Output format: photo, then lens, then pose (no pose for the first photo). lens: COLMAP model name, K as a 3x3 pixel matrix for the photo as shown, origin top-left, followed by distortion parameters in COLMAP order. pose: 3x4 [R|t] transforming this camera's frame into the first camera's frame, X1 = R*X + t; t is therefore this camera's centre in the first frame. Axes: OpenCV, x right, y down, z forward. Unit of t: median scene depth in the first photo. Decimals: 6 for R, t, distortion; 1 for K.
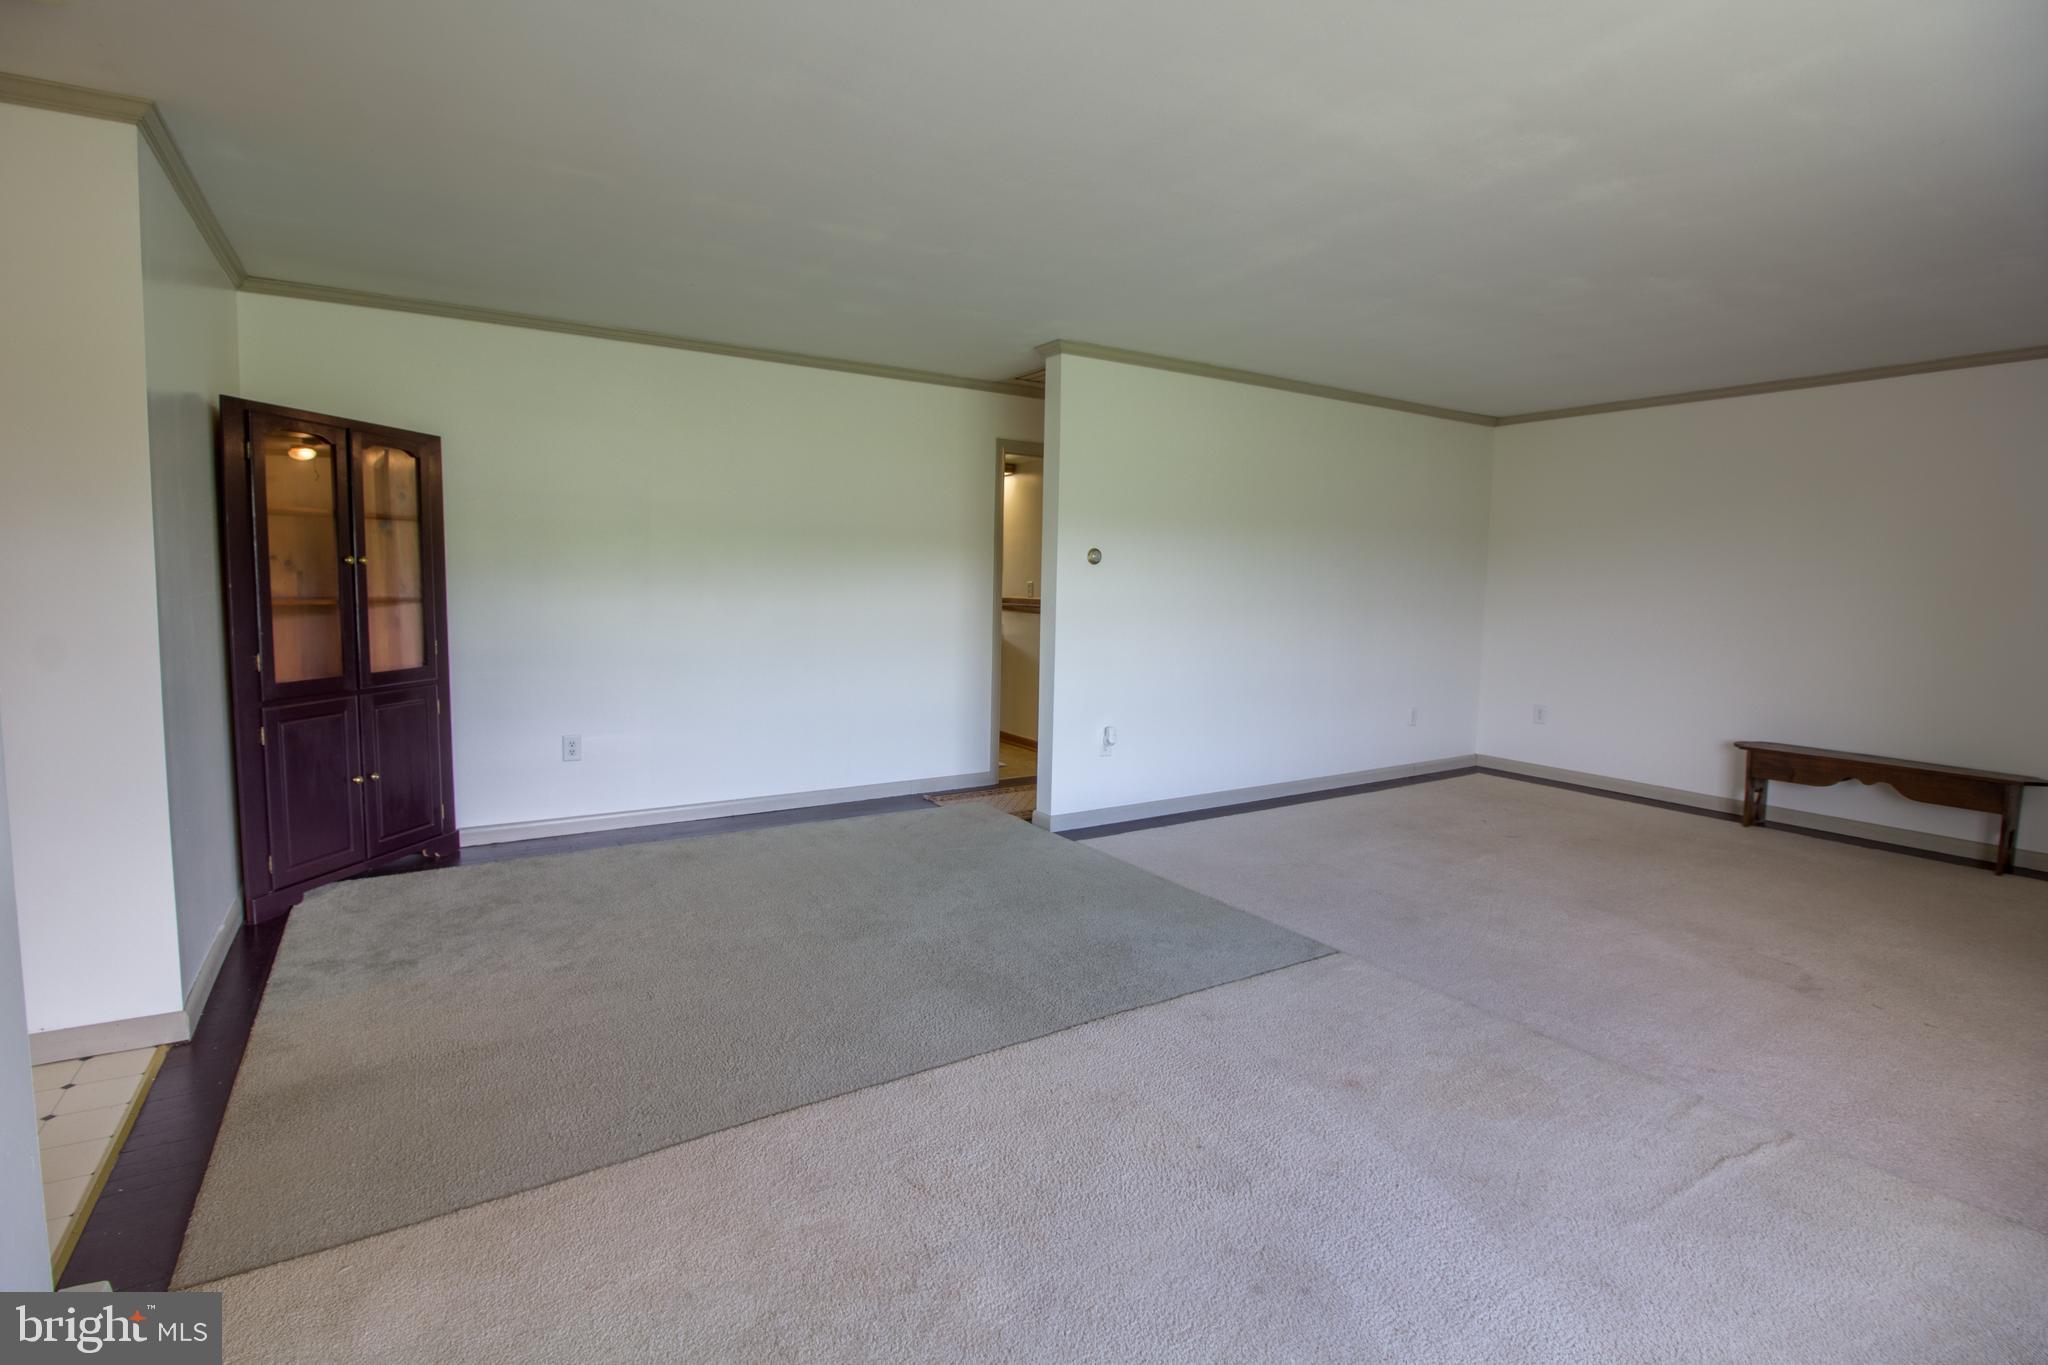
lens RADIAL K [[952.0, 0, 1020.8], [0, 952.0, 677.8], [0, 0, 1]] dist [-0.001926, -0.011414]
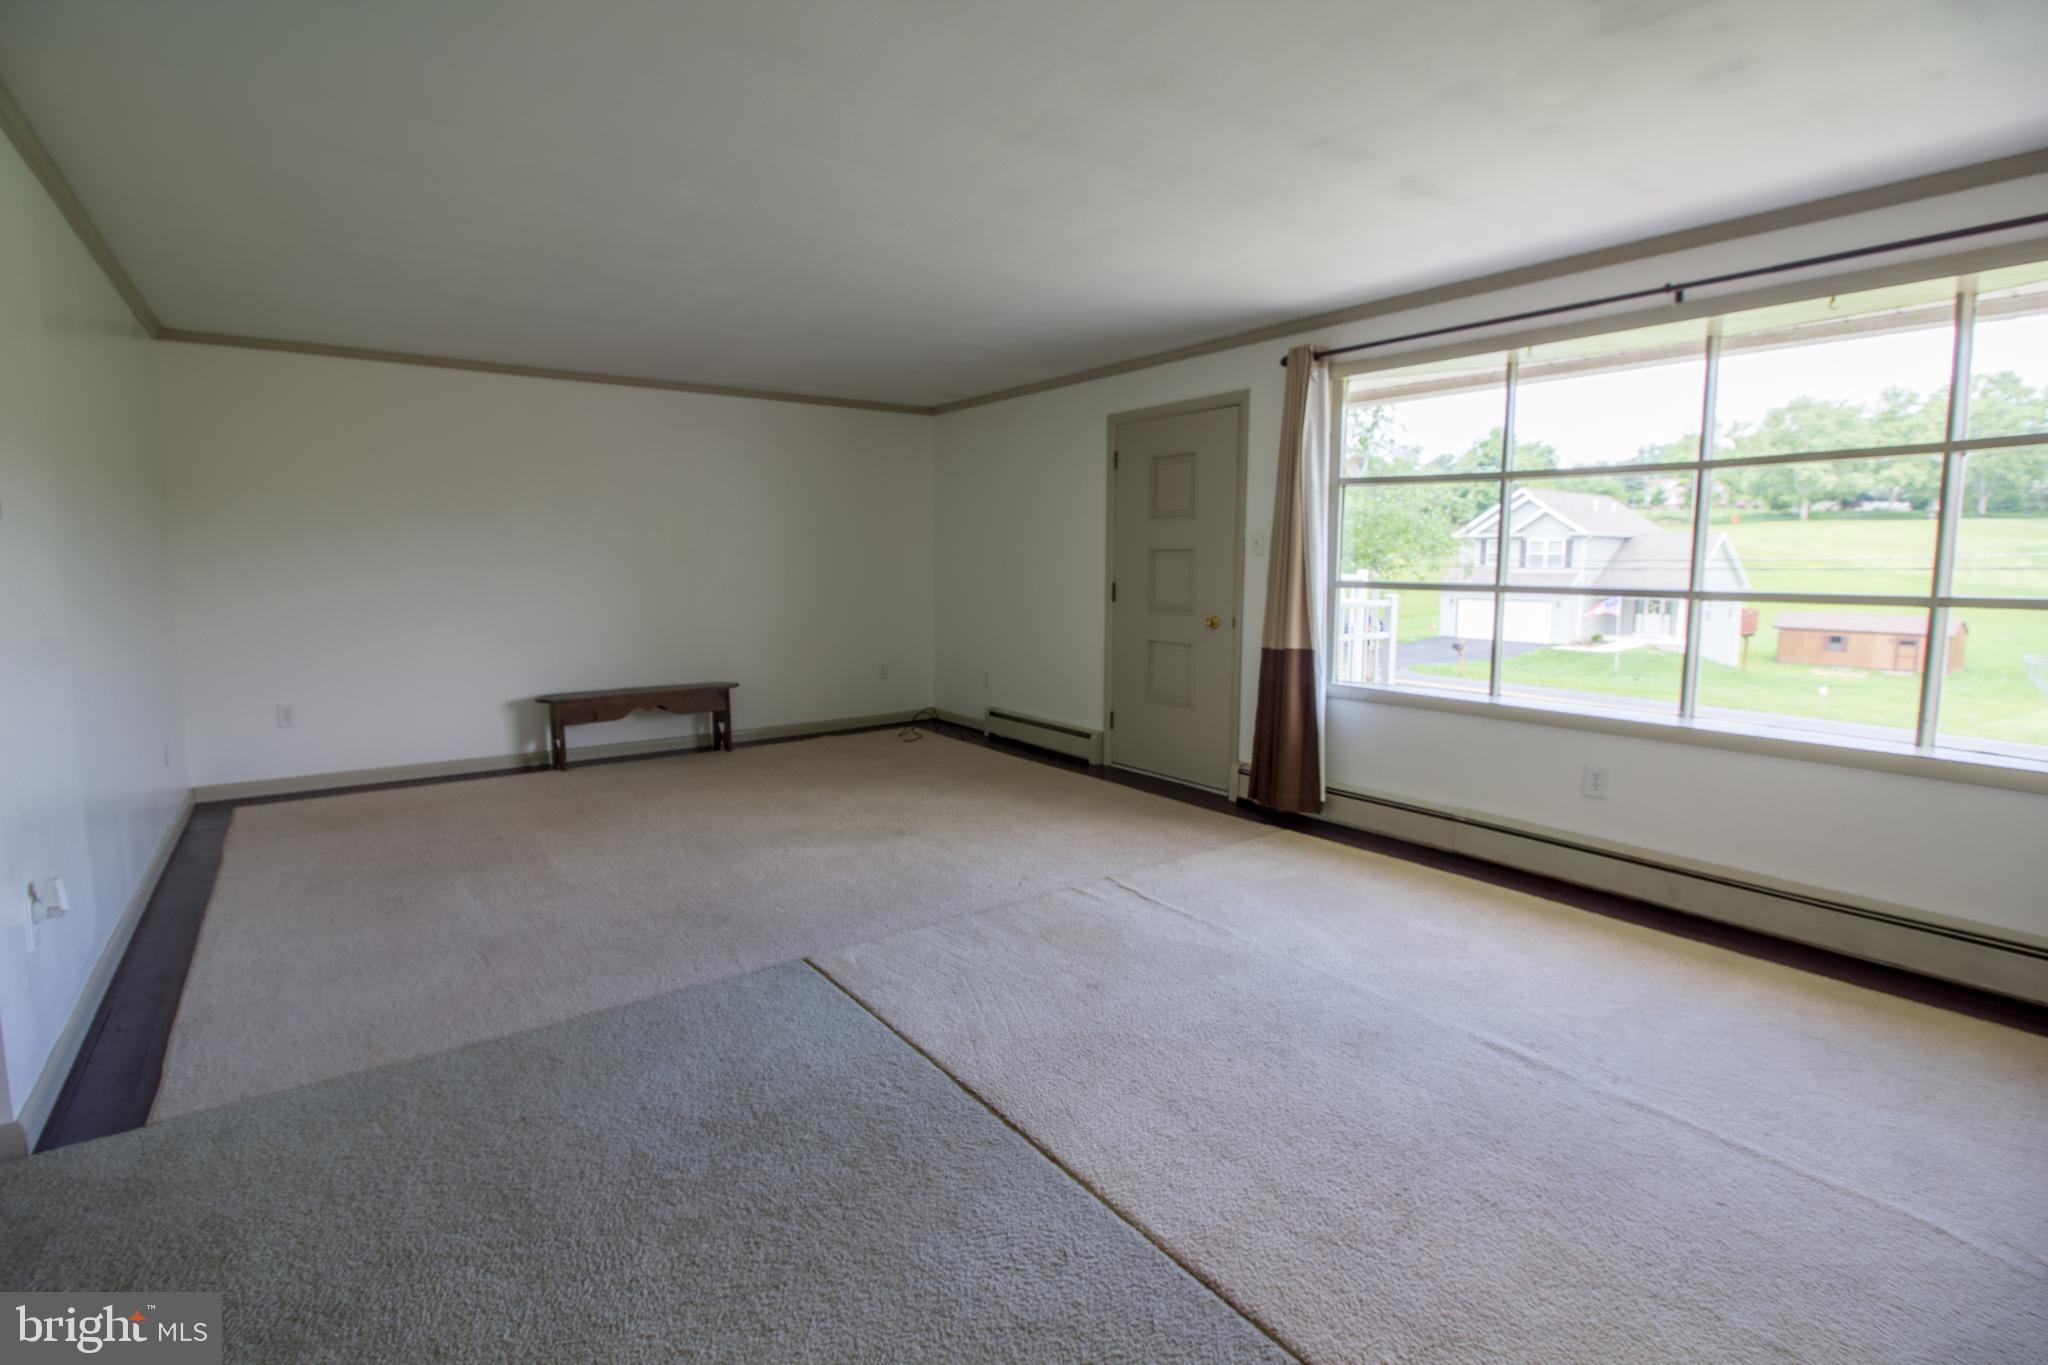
lens RADIAL K [[952.0, 0, 1008.8], [0, 952.0, 675.8], [0, 0, 1]] dist [-0.001926, -0.011414]
pose [[-0.067328, -0.136271, 0.988381, -0.435121], [0.100578, 0.984656, 0.142609, -0.072585], [-0.992648, 0.109011, -0.052589, 0.652152]]
